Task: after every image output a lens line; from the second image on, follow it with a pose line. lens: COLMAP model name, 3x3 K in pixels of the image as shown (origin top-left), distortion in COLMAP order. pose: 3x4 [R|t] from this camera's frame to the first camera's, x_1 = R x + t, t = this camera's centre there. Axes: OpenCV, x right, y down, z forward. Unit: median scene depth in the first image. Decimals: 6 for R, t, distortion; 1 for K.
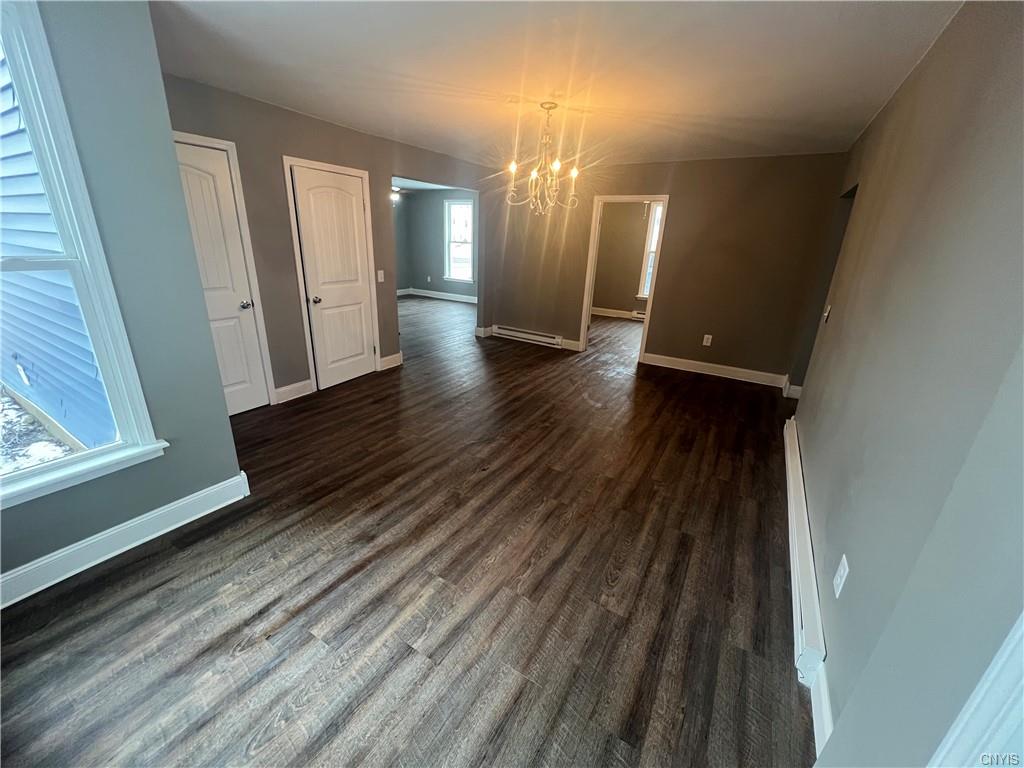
lens RADIAL K [[410.2, 0, 511.3], [0, 410.2, 382.6], [0, 0, 1]] dist [-0.001839, 0.000780]
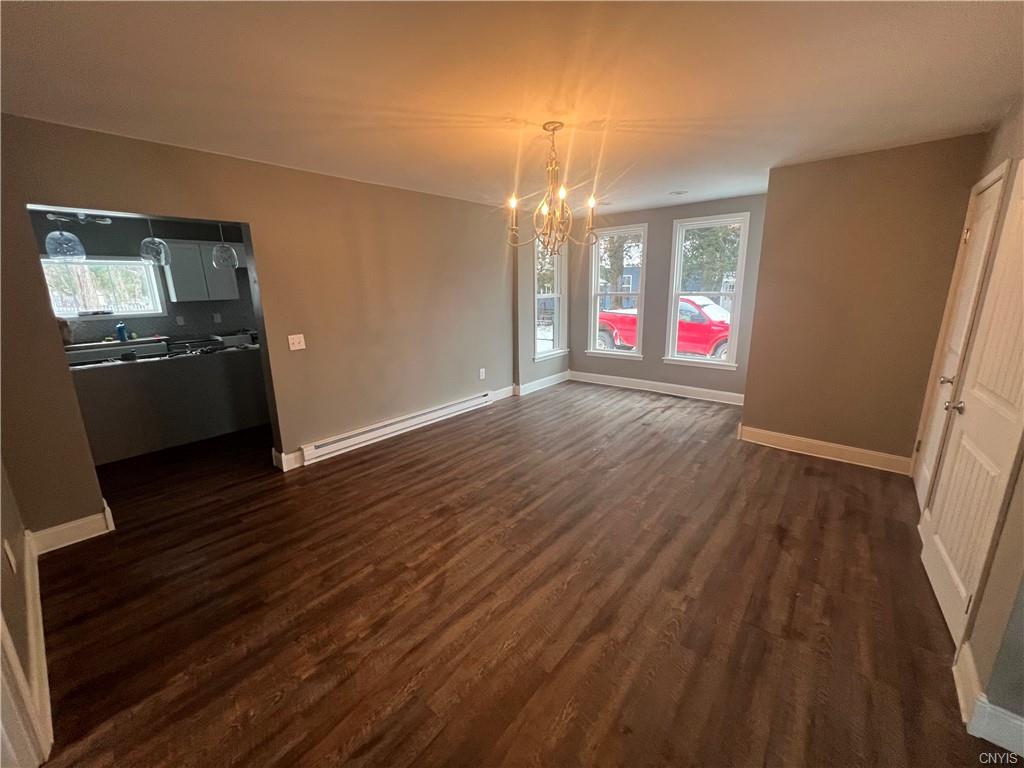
lens RADIAL K [[410.2, 0, 512.7], [0, 410.2, 381.7], [0, 0, 1]] dist [-0.001839, 0.000780]
pose [[-0.988499, -0.058598, 0.139411, 0.034235], [0.027916, 0.835326, 0.549046, -0.926730], [-0.148626, 0.546623, -0.824083, 2.603379]]
